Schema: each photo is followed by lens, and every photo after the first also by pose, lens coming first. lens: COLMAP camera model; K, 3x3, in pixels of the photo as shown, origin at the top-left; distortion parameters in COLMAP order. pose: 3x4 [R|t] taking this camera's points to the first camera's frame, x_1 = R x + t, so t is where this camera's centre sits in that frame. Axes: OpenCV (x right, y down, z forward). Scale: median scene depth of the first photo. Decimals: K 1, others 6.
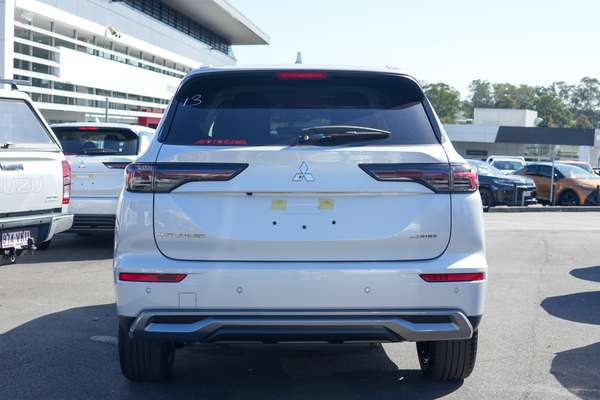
lens RADIAL K [[725.1, 0, 300.0], [0, 725.1, 199.9], [0, 0, 1]] dist [0.015710, 0.000000]
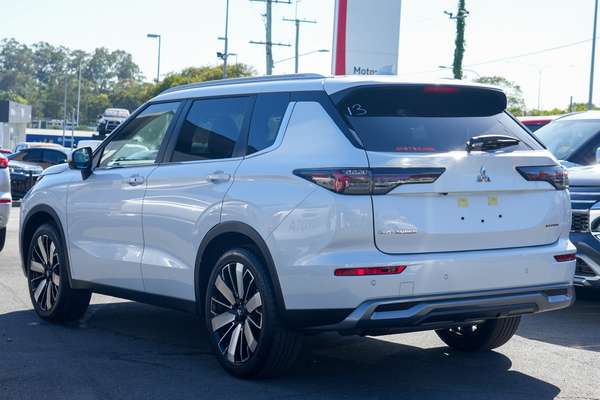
lens RADIAL K [[920.6, 0, 300.0], [0, 920.6, 199.7], [0, 0, 1]] dist [-0.011935, 0.000000]
pose [[0.895431, -0.027488, 0.444351, -0.927347], [0.032871, 0.999450, -0.004413, 0.000056], [-0.443985, 0.018558, 0.895842, -0.213088]]
